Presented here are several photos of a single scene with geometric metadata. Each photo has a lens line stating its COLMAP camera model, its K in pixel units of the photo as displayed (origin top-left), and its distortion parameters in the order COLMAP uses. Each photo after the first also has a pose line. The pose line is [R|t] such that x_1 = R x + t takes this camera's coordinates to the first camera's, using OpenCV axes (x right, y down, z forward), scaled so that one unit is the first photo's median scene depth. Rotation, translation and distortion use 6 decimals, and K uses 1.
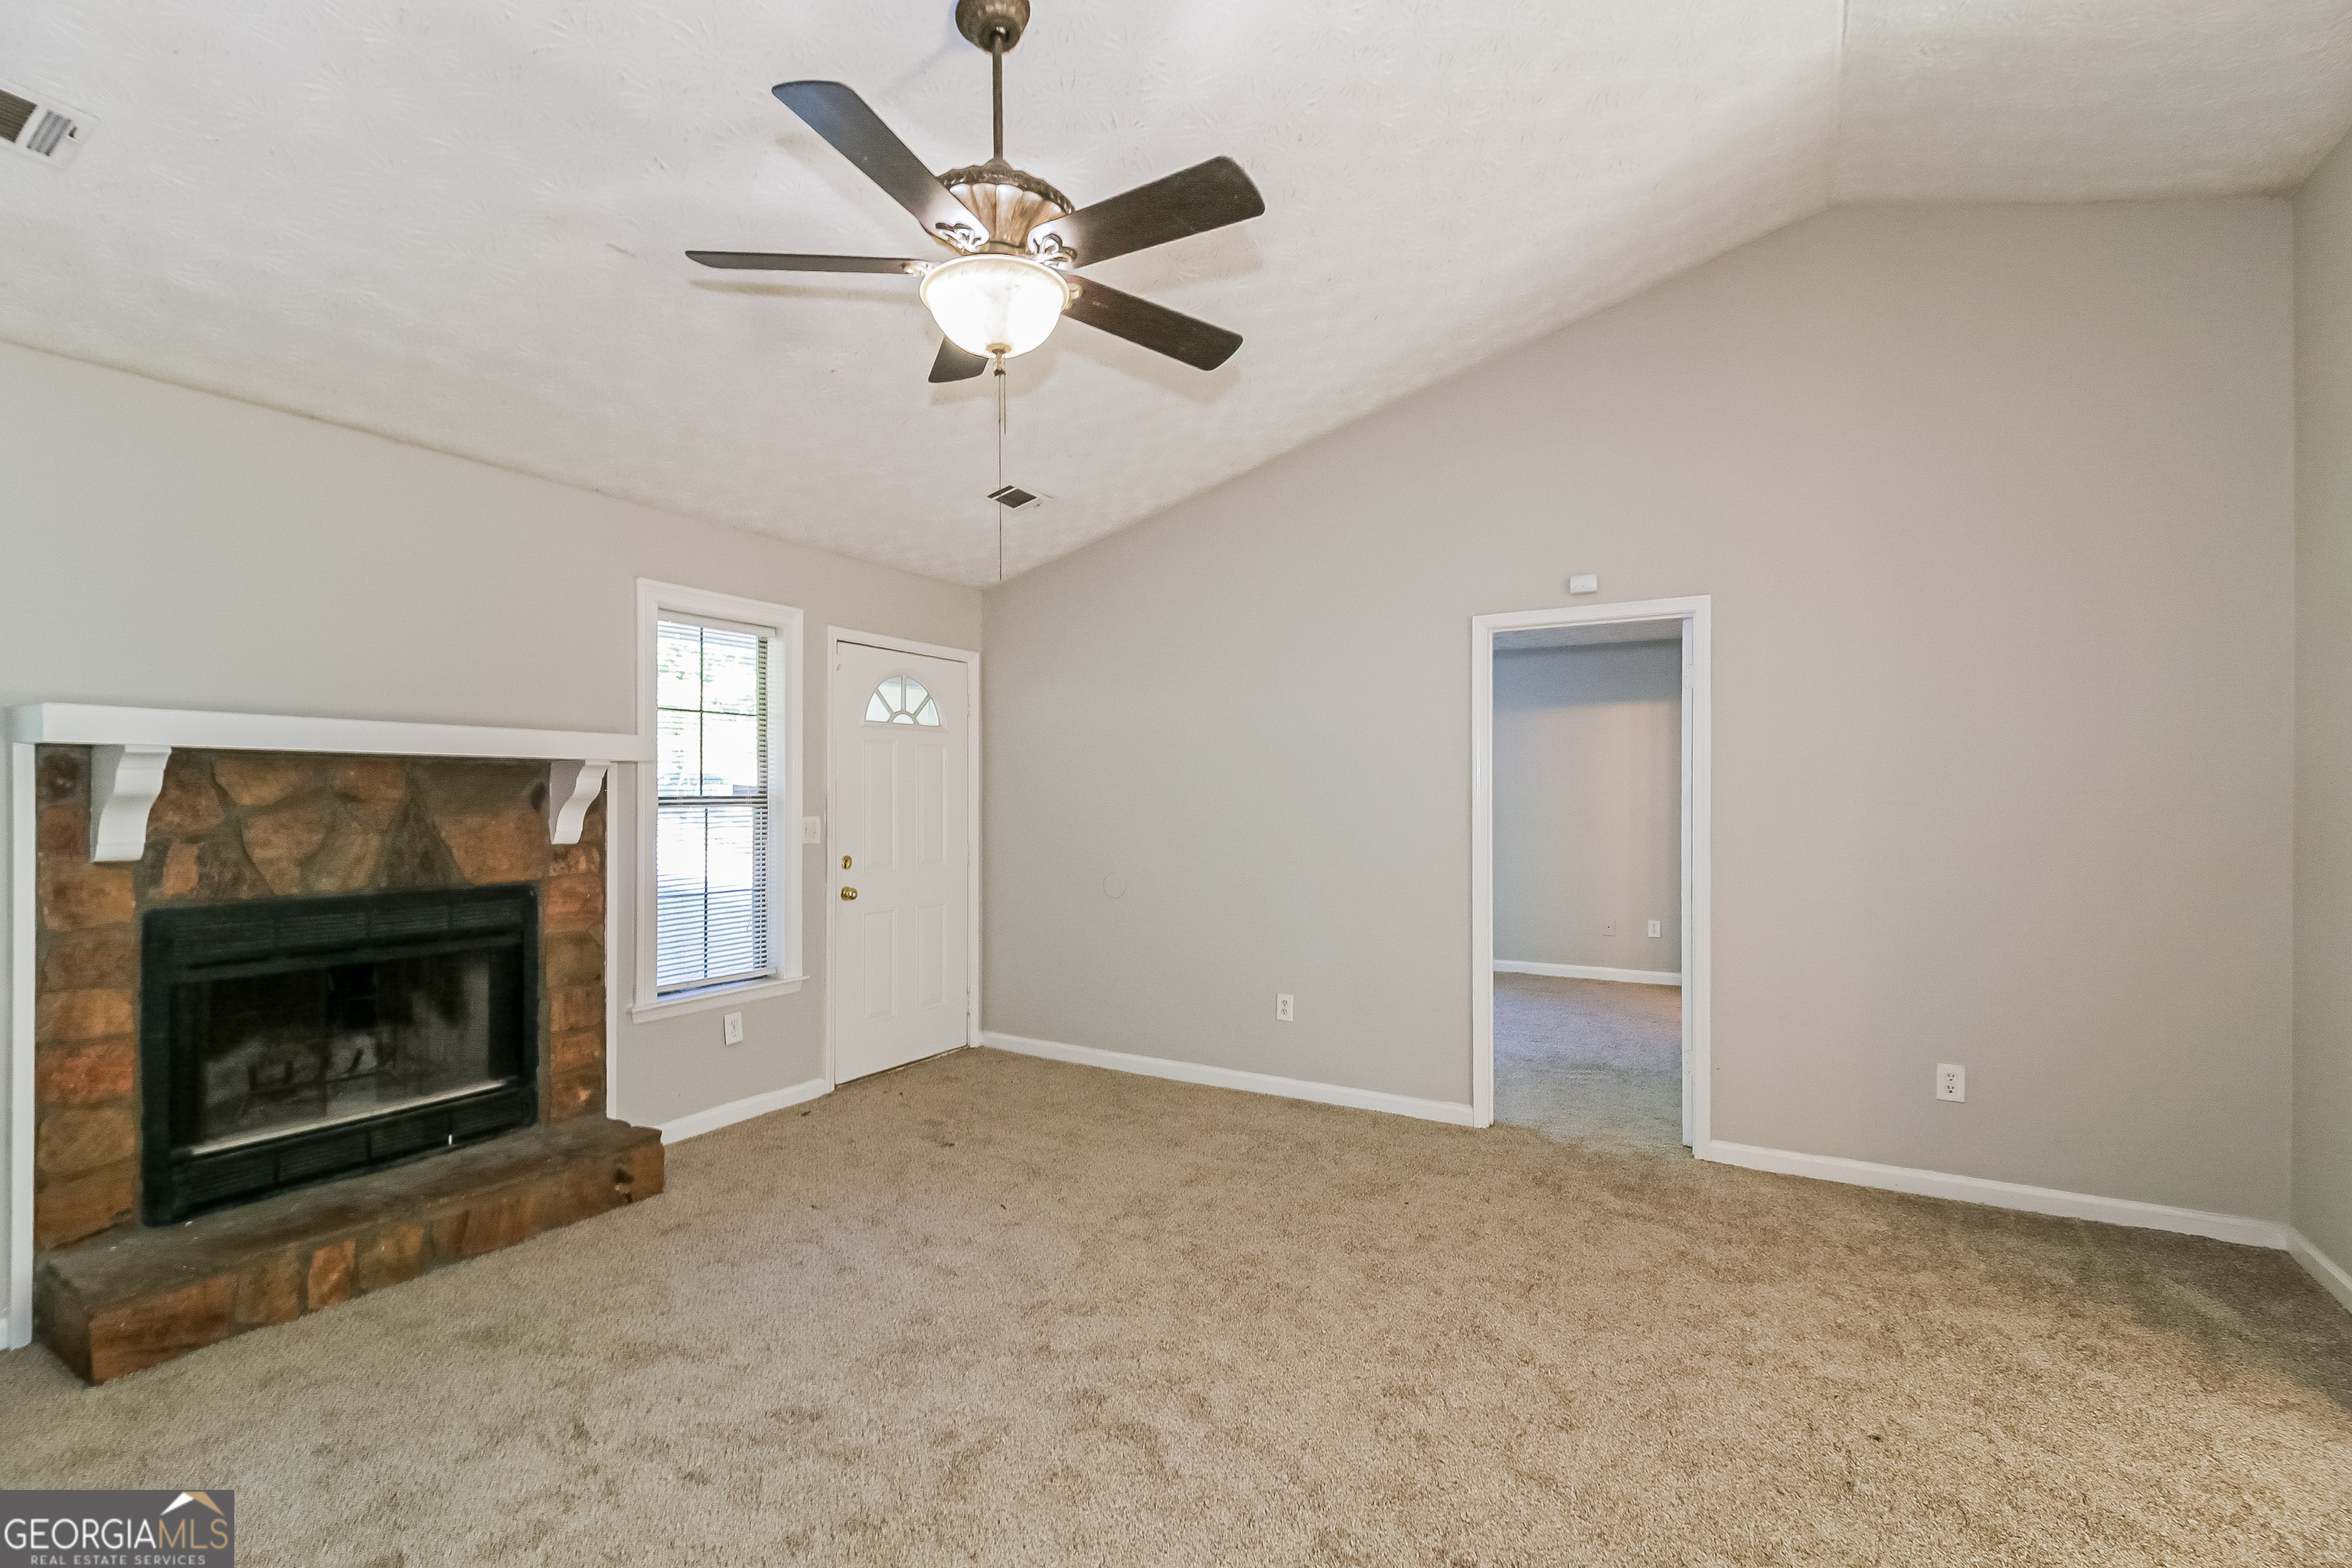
lens RADIAL K [[1105.9, 0, 1167.7], [0, 1105.9, 796.3], [0, 0, 1]] dist [-0.000443, -0.001073]
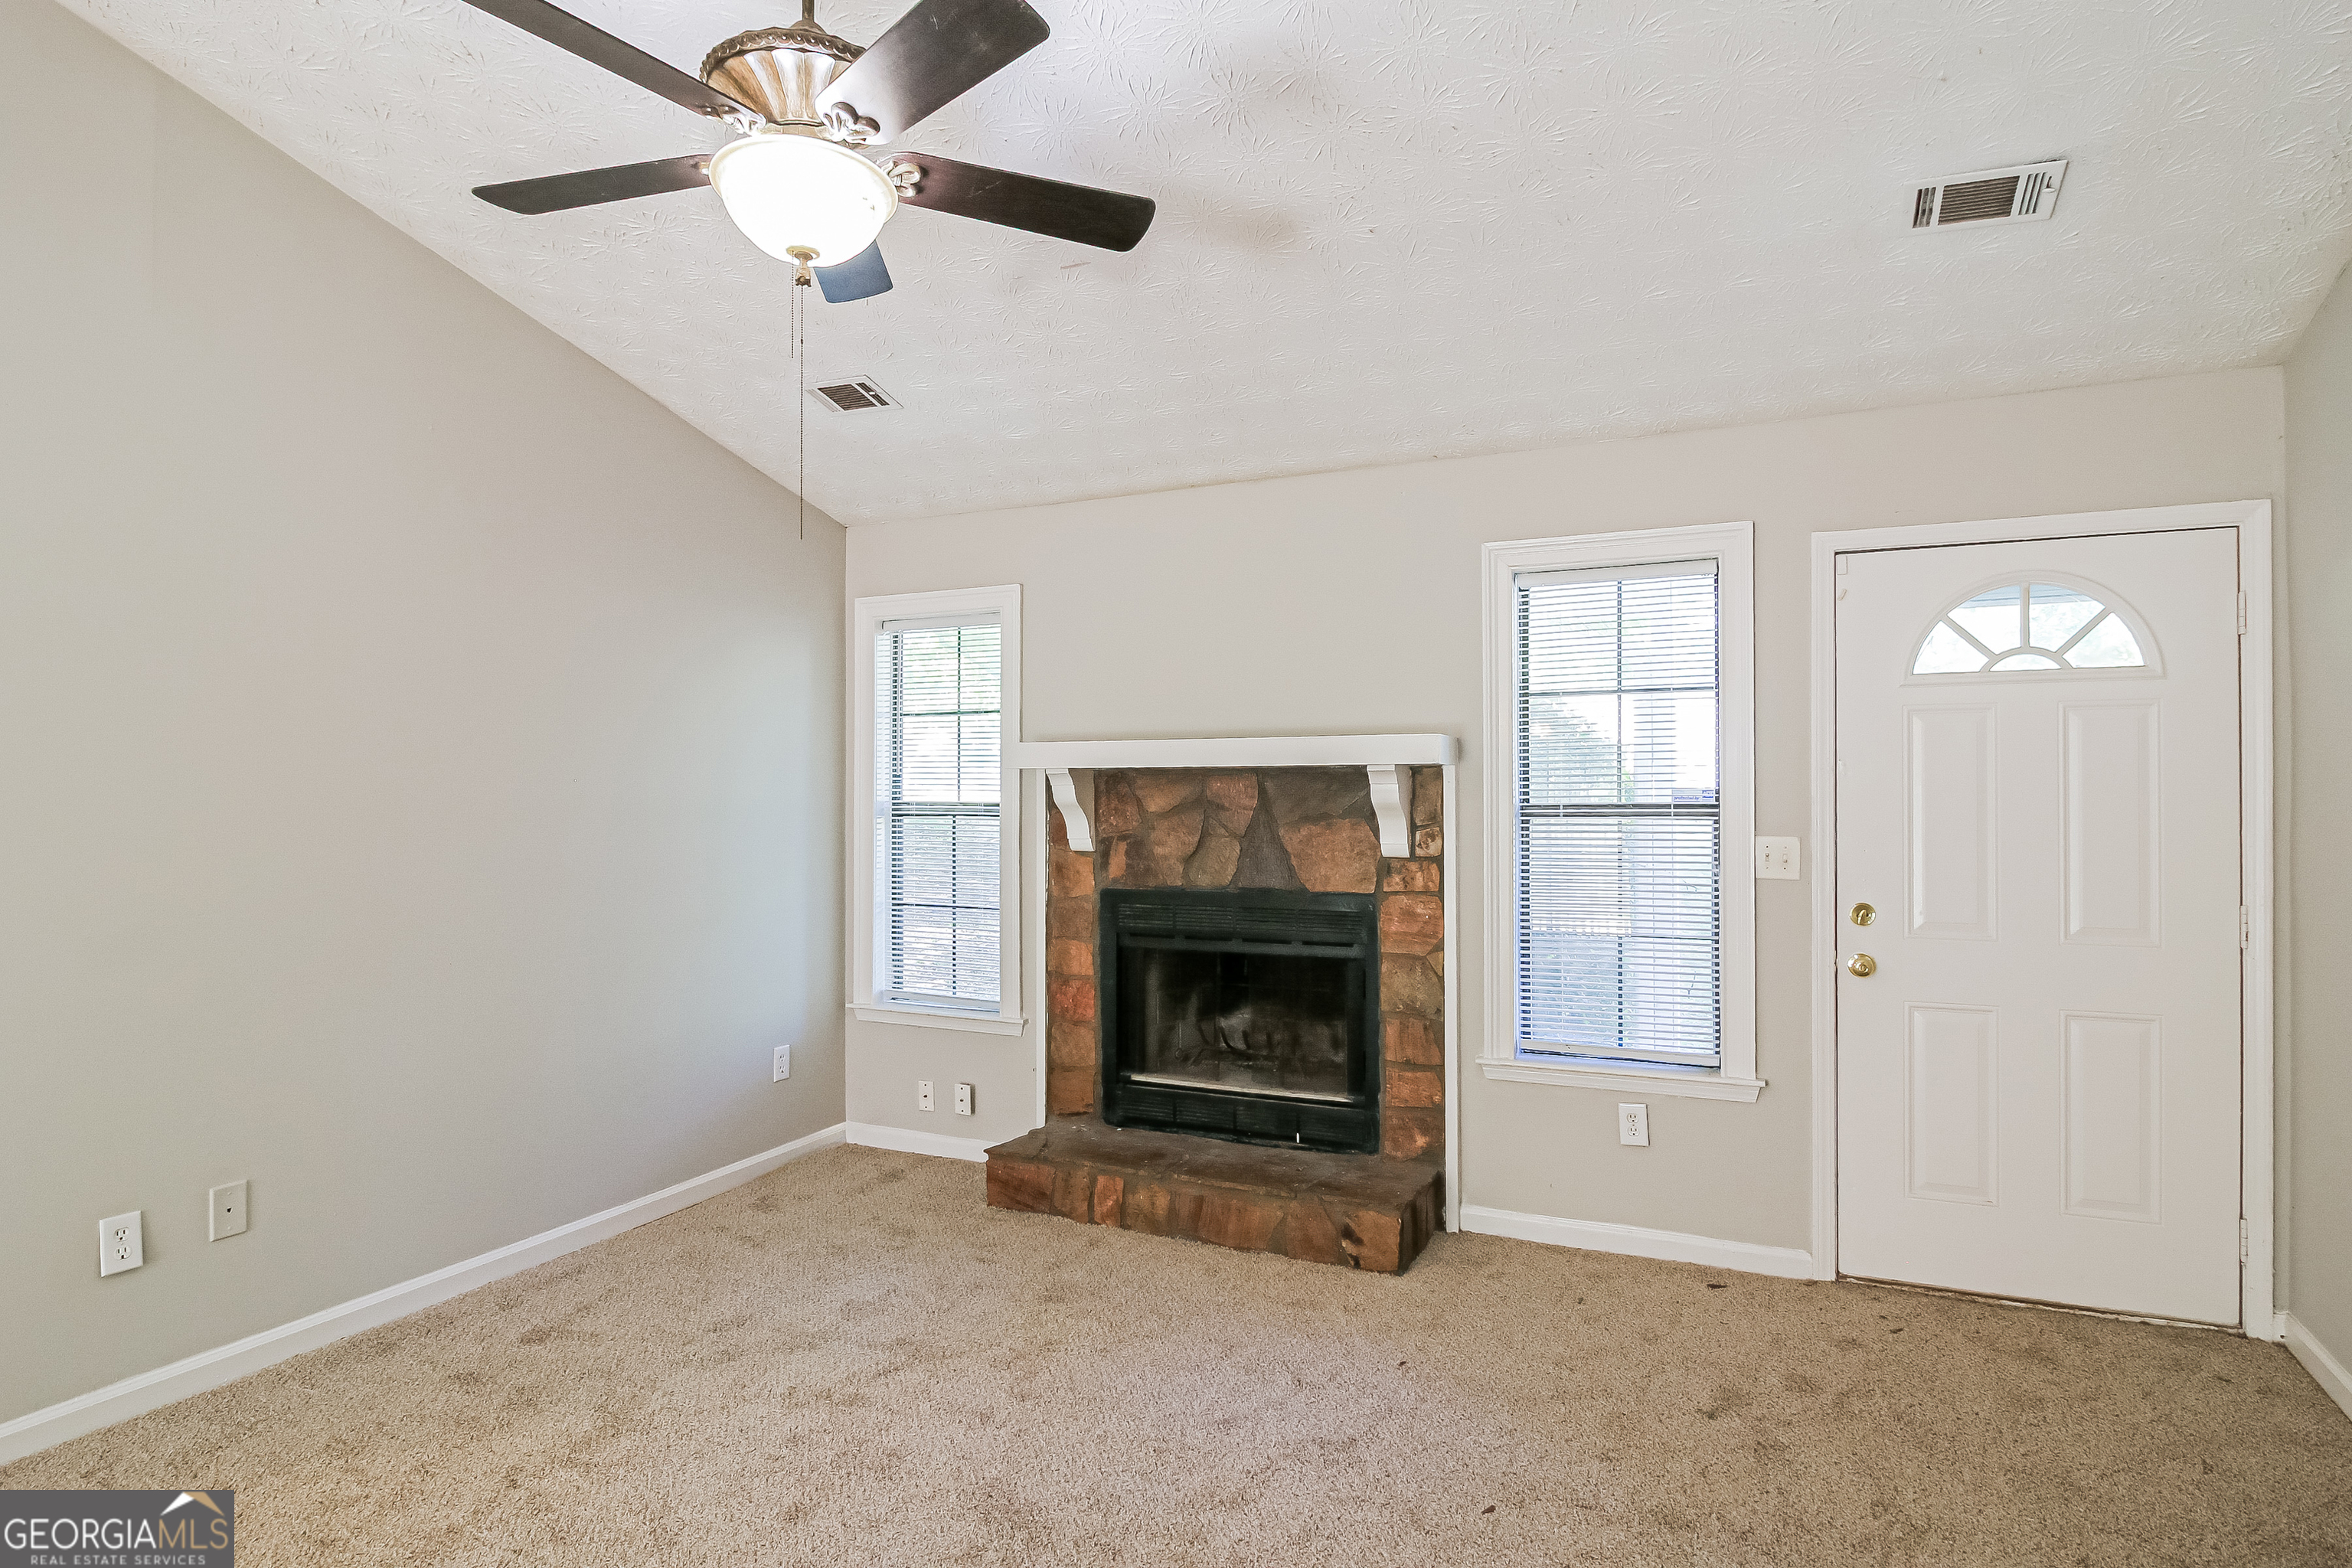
lens RADIAL K [[1203.0, 0, 1175.5], [0, 1203.0, 803.7], [0, 0, 1]] dist [-0.000764, -0.012454]
pose [[0.087078, -0.009244, -0.996159, 0.473532], [-0.004808, 0.999941, -0.009699, 0.010676], [0.996190, 0.005634, 0.087029, 0.808434]]
